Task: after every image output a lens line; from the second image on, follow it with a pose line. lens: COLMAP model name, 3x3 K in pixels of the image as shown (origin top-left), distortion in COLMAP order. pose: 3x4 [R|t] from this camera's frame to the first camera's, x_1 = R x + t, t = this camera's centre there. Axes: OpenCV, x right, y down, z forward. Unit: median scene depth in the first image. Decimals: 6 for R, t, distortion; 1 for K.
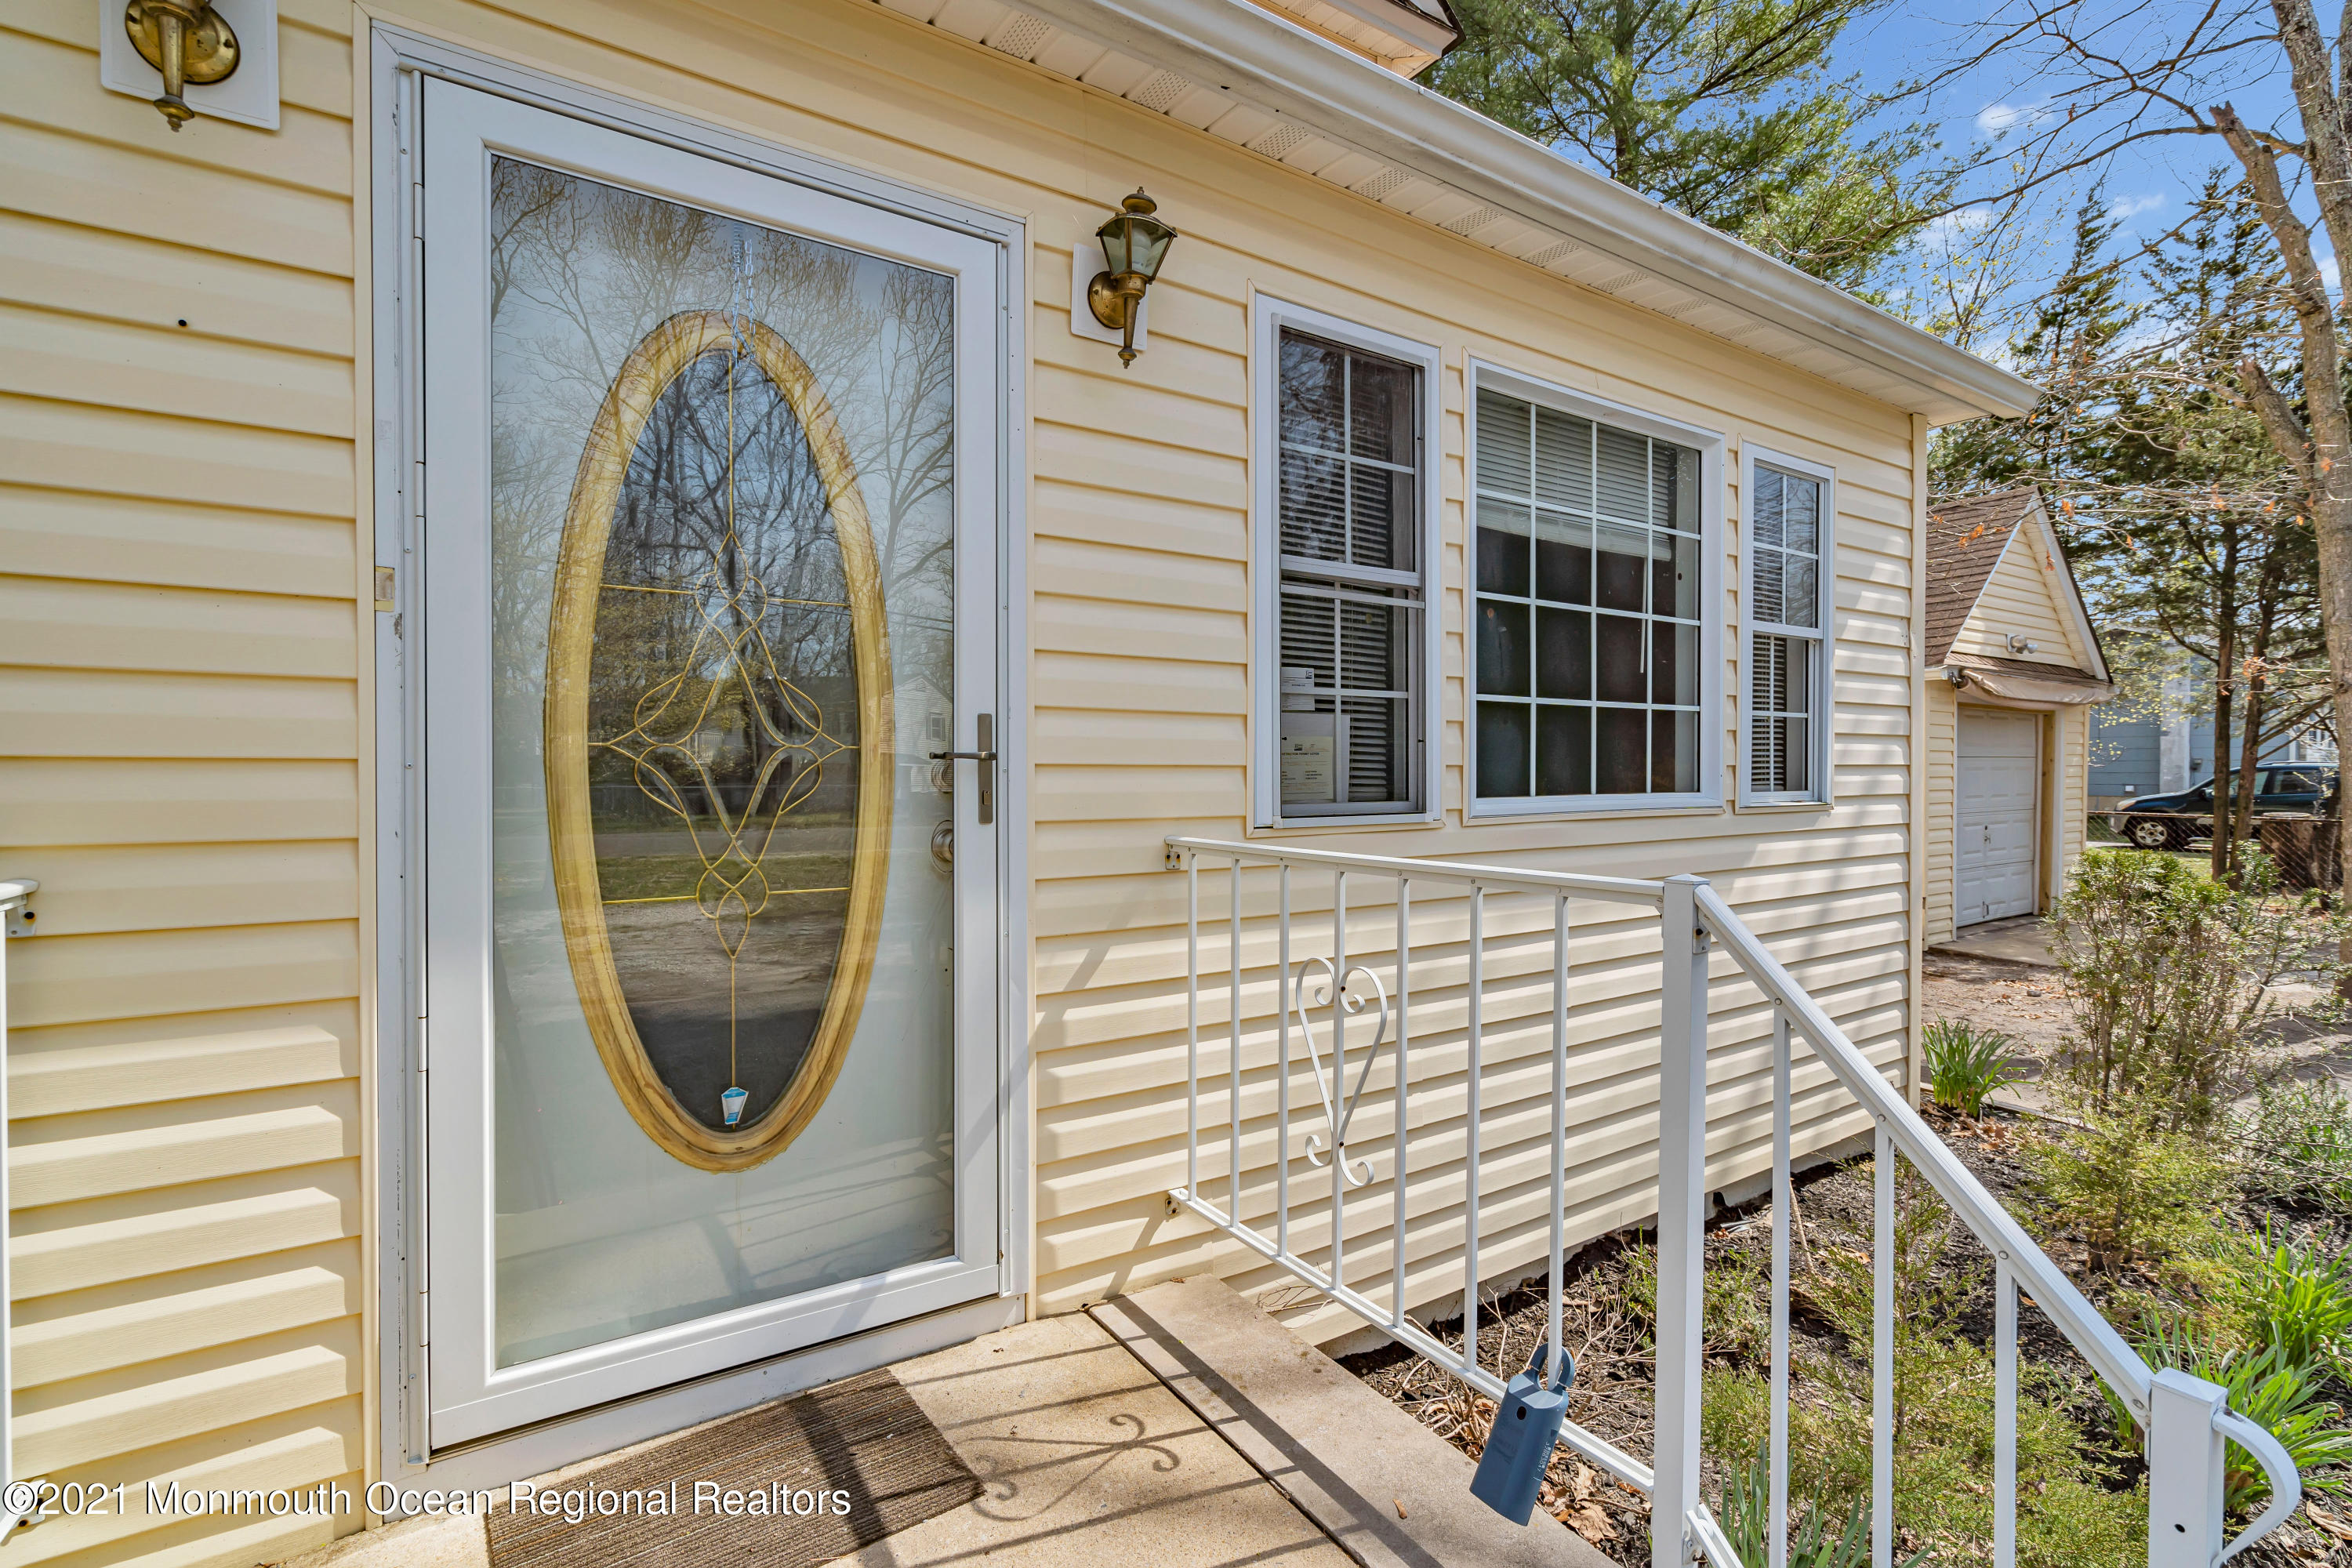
lens RADIAL K [[1060.7, 0, 1175.0], [0, 1060.7, 784.7], [0, 0, 1]] dist [-0.003359, 0.000727]
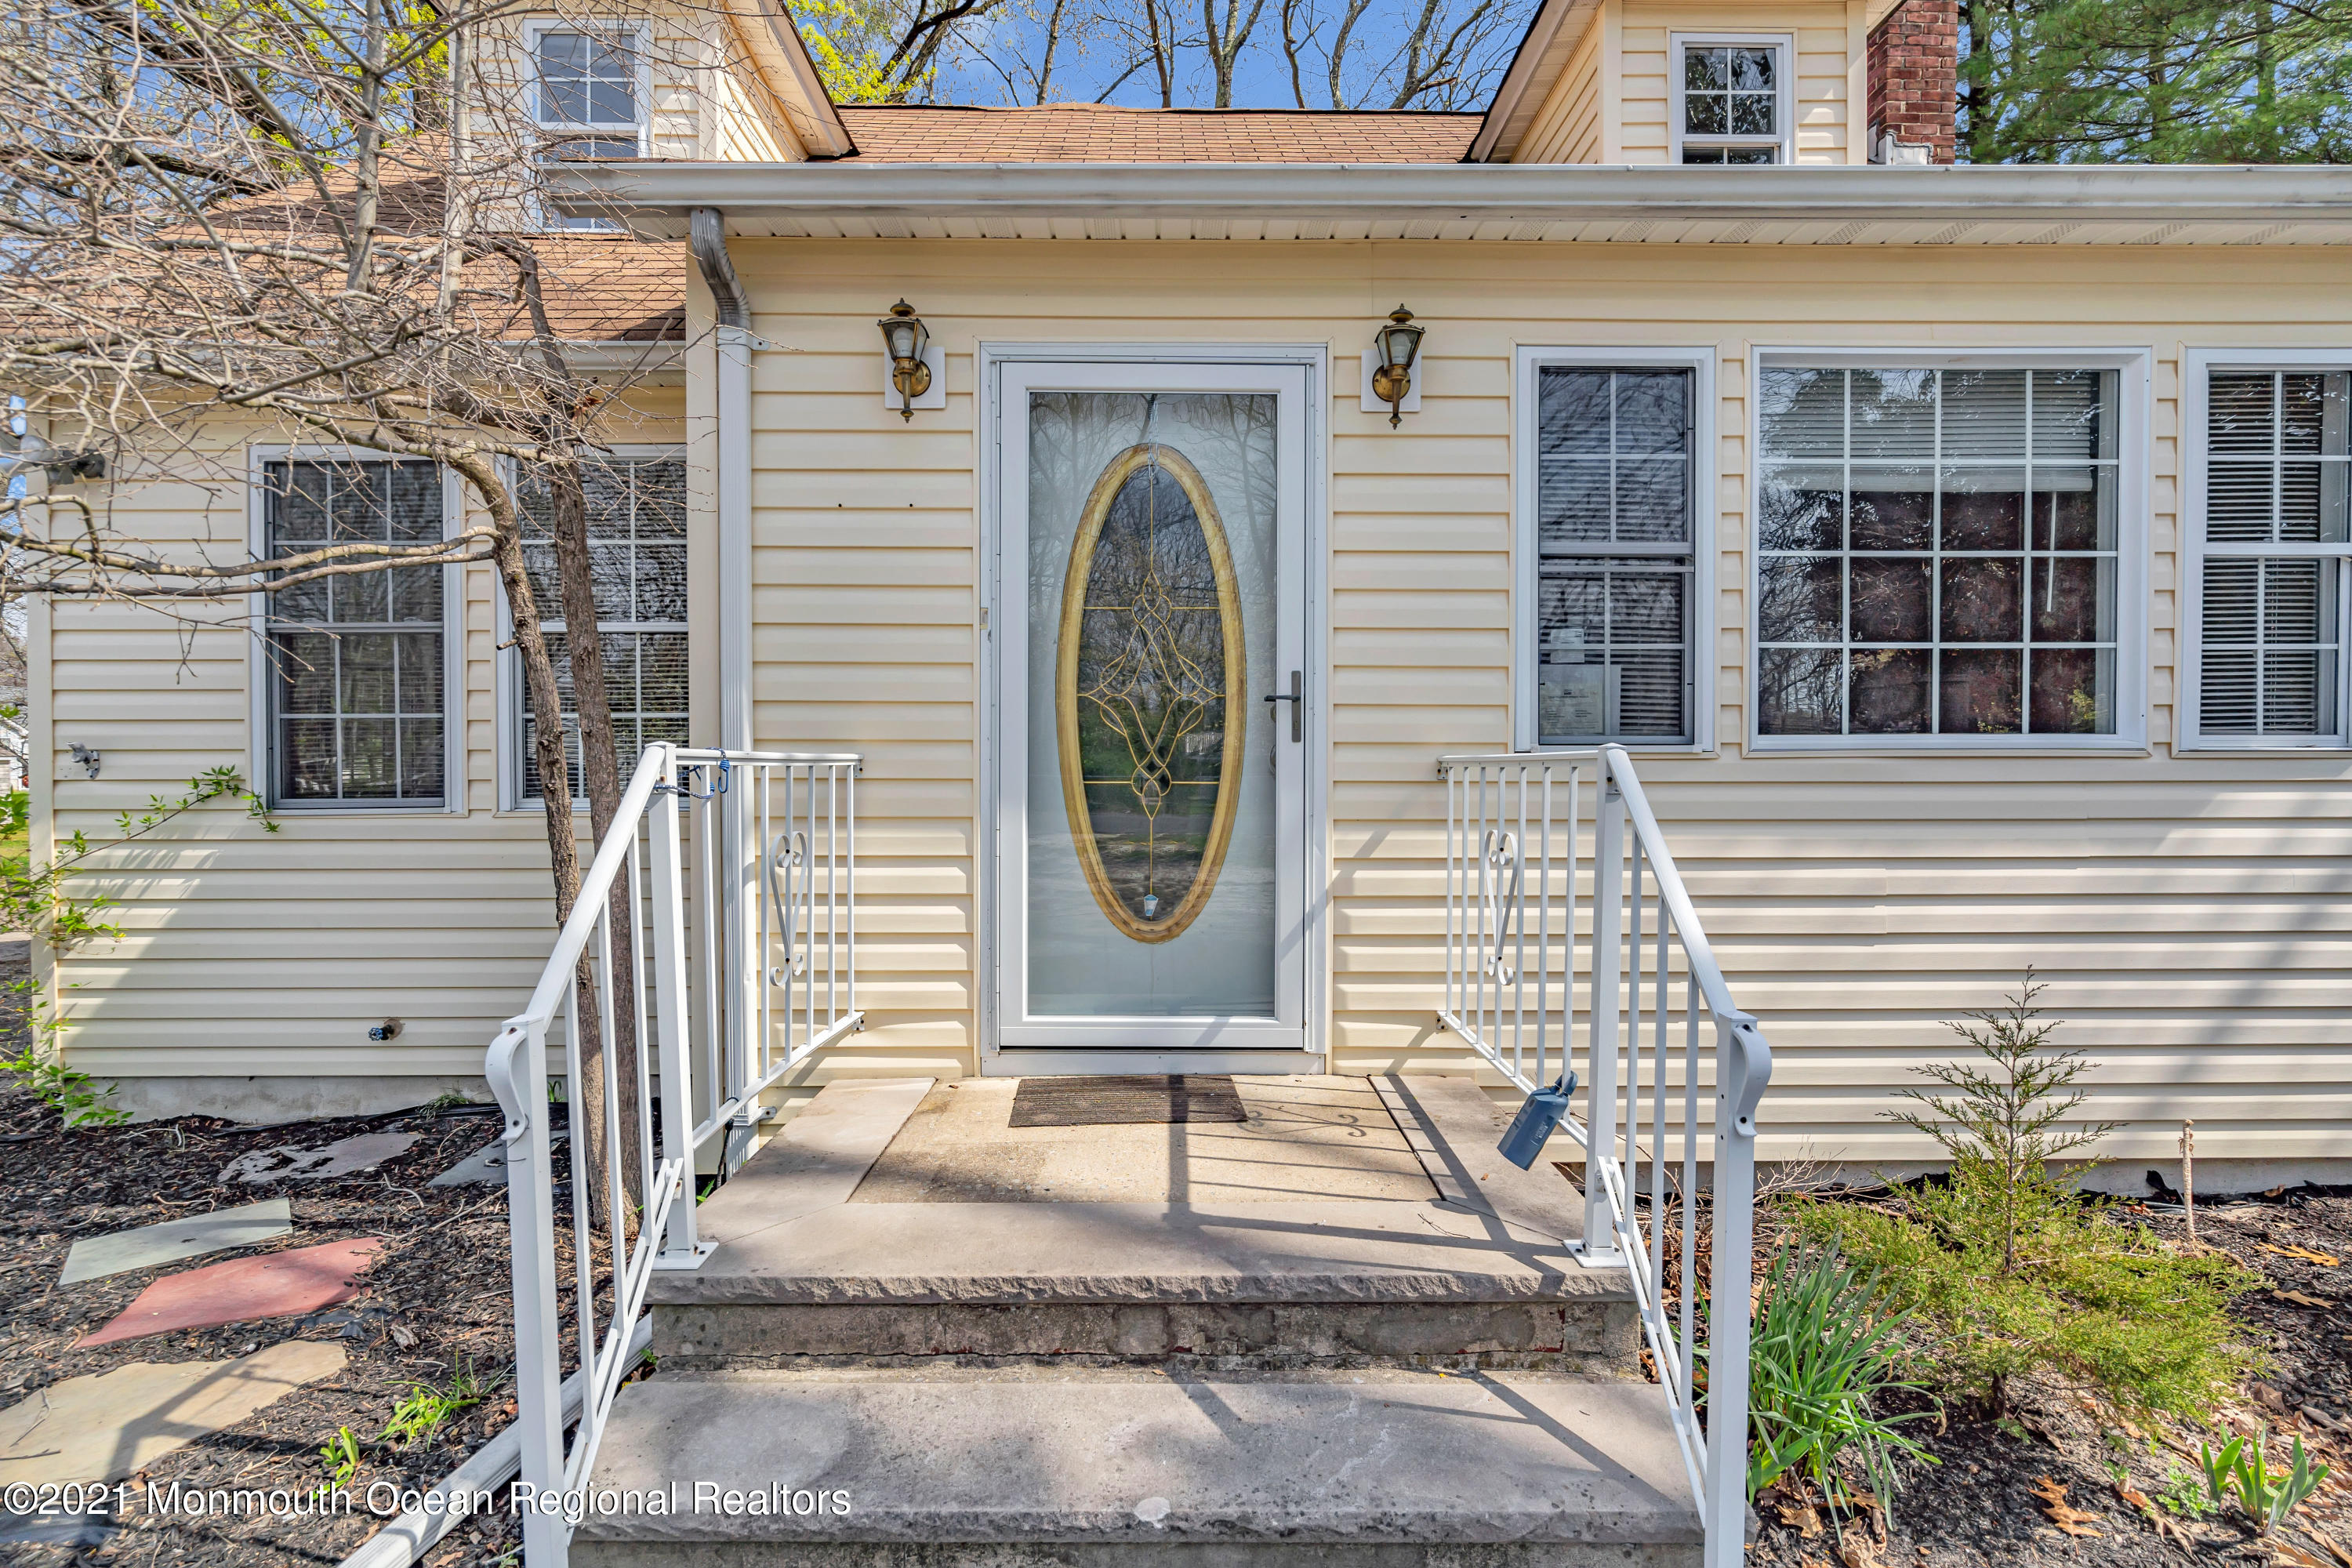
lens RADIAL K [[1060.7, 0, 1175.6], [0, 1060.7, 781.6], [0, 0, 1]] dist [-0.003359, 0.000727]
pose [[0.845023, 0.009682, -0.534643, 0.475921], [-0.008576, 0.999953, 0.004553, 0.084425], [0.534661, 0.000738, 0.845066, -0.381775]]
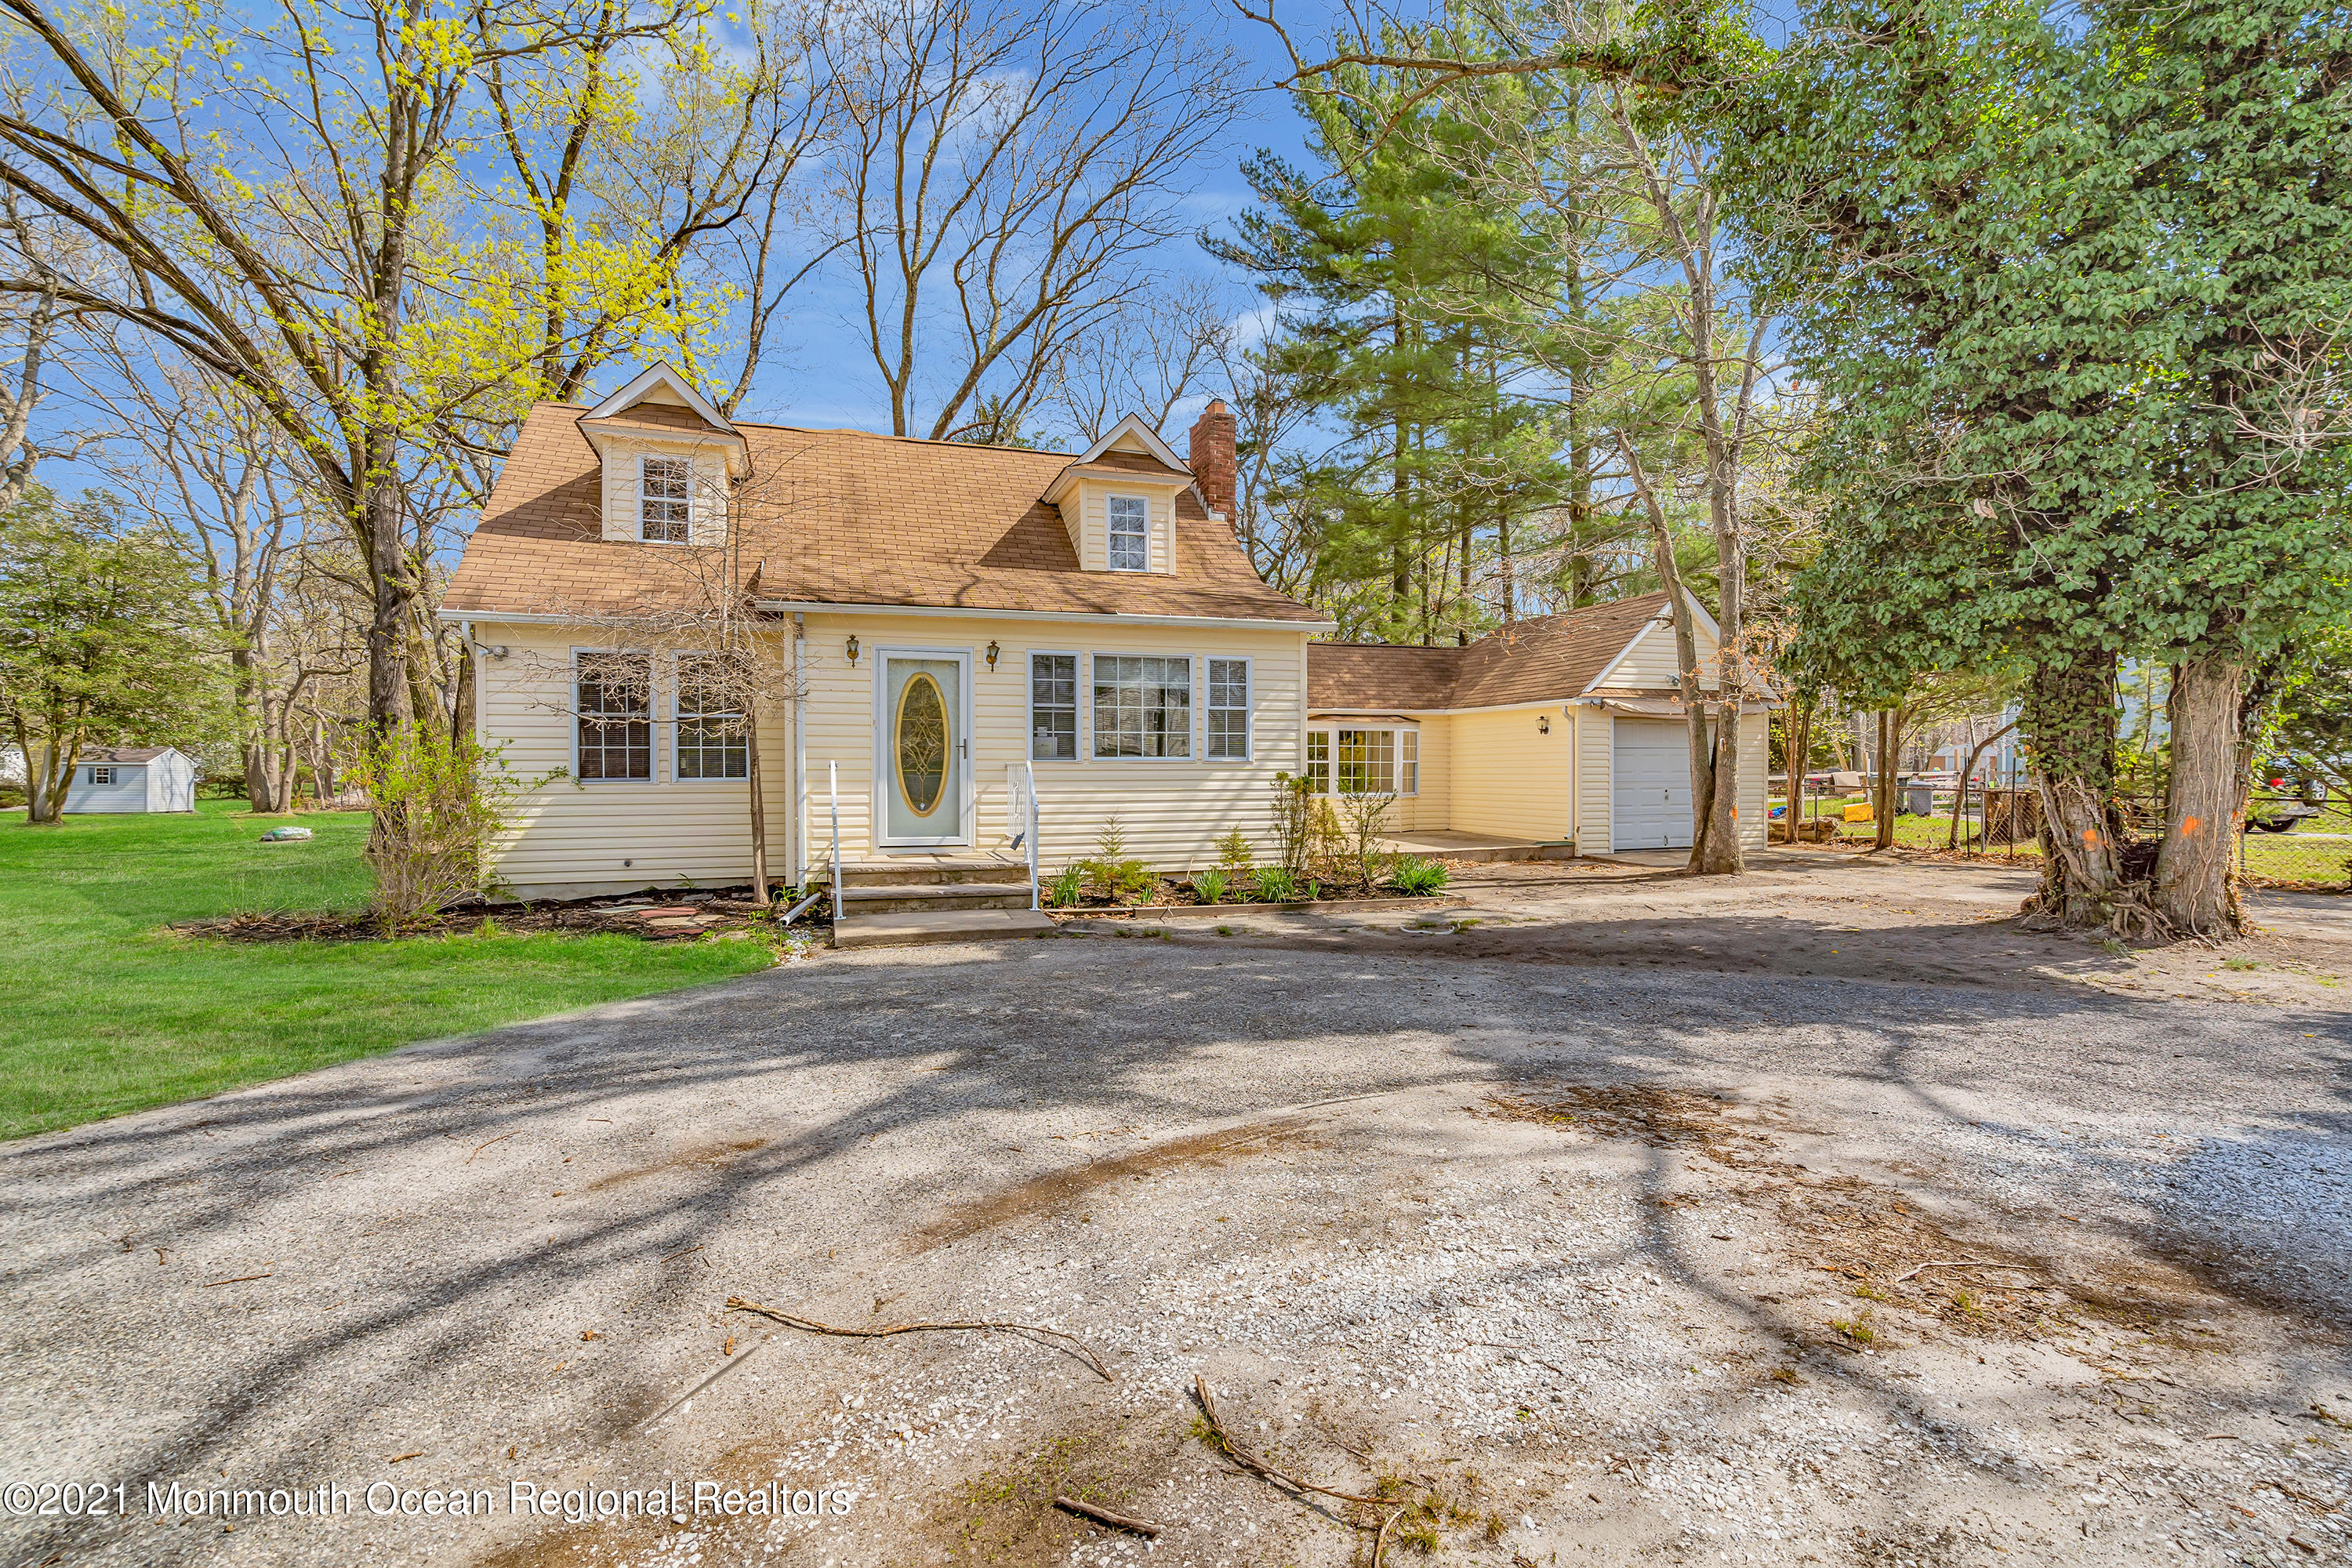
lens RADIAL K [[1060.7, 0, 1173.4], [0, 1060.7, 782.3], [0, 0, 1]] dist [-0.003359, 0.000727]
pose [[0.967047, 0.004036, -0.254567, 2.157334], [-0.003820, 0.999992, 0.001341, 0.141464], [0.254571, -0.000324, 0.967054, -3.852144]]
